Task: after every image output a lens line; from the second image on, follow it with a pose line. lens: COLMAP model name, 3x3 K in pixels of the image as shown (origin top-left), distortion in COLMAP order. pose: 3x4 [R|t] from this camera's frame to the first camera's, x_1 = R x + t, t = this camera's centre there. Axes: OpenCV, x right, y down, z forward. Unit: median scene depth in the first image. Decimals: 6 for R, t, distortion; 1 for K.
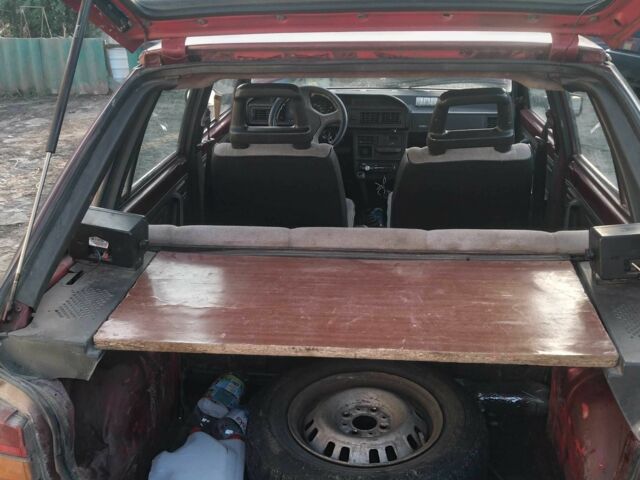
lens RADIAL K [[650.4, 0, 320.0], [0, 650.4, 240.0], [0, 0, 1]] dist [0.024320, -0.030457]
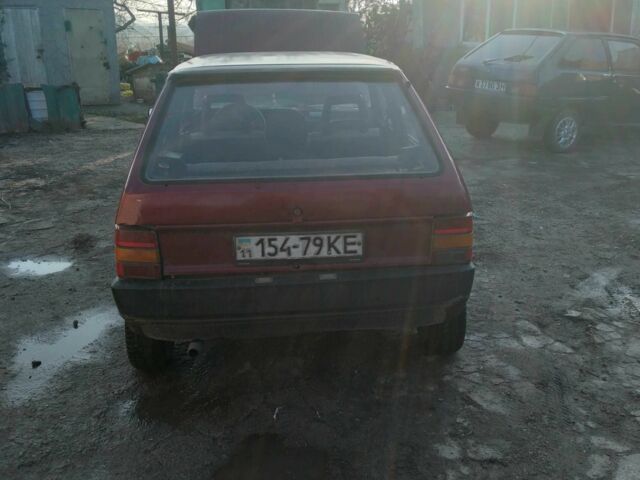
lens RADIAL K [[650.4, 0, 320.0], [0, 650.4, 240.0], [0, 0, 1]] dist [0.024320, -0.030457]
pose [[0.983987, -0.054220, 0.169794, -0.038657], [0.065681, 0.995874, -0.062623, 0.067128], [-0.165698, 0.072772, 0.983488, -0.176319]]
